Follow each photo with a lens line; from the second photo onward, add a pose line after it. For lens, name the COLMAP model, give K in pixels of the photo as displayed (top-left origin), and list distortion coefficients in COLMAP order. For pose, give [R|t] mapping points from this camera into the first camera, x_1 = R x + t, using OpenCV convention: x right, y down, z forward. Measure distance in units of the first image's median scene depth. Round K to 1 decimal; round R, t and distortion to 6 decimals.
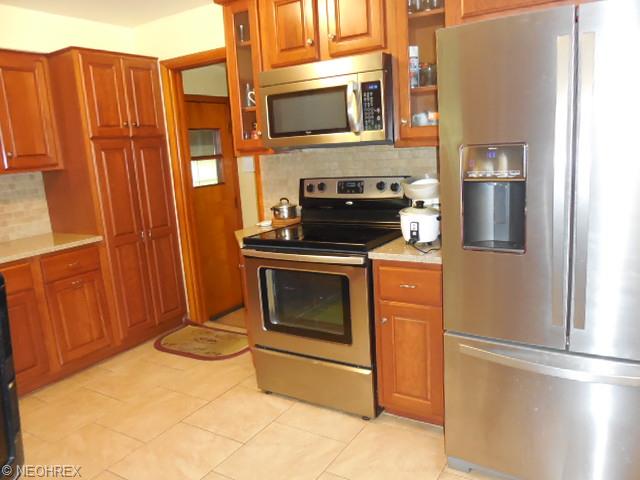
lens RADIAL K [[485.7, 0, 322.2], [0, 485.7, 243.1], [0, 0, 1]] dist [-0.050590, -0.002518]
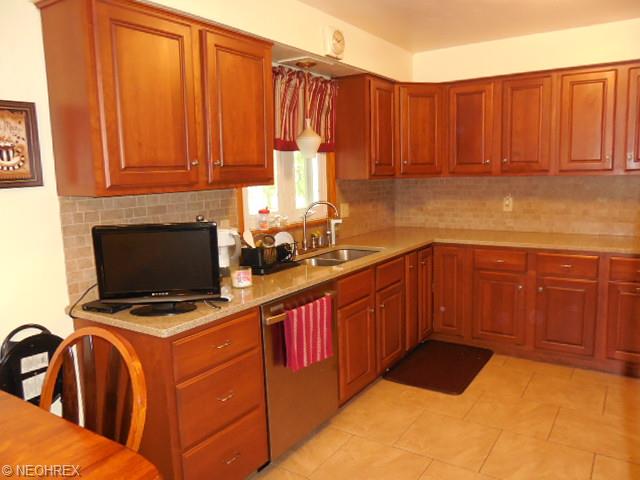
lens RADIAL K [[485.7, 0, 322.2], [0, 485.7, 243.1], [0, 0, 1]] dist [-0.050590, -0.002518]
pose [[-0.051210, 0.210030, -0.976353, 0.439846], [-0.167362, 0.962005, 0.215722, -0.107172], [0.984565, 0.174451, -0.014113, 0.337740]]
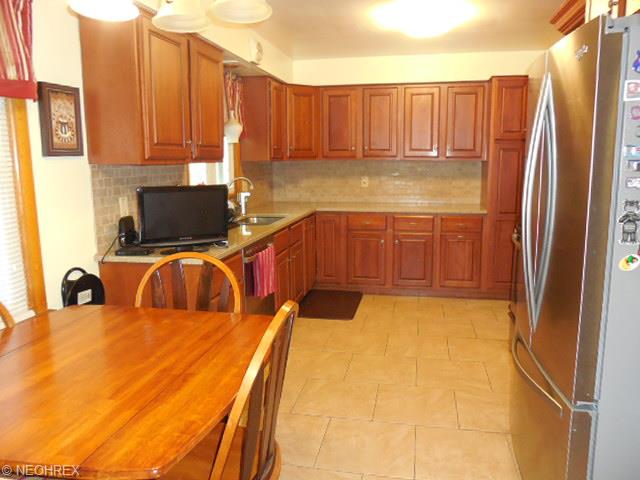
lens RADIAL K [[496.0, 0, 320.0], [0, 496.0, 240.0], [0, 0, 1]] dist [-0.091161, 0.076728]
pose [[0.332954, 0.216300, -0.917800, 0.710150], [-0.203383, 0.966898, 0.154089, -0.052510], [0.920748, 0.135360, 0.365924, 0.046528]]
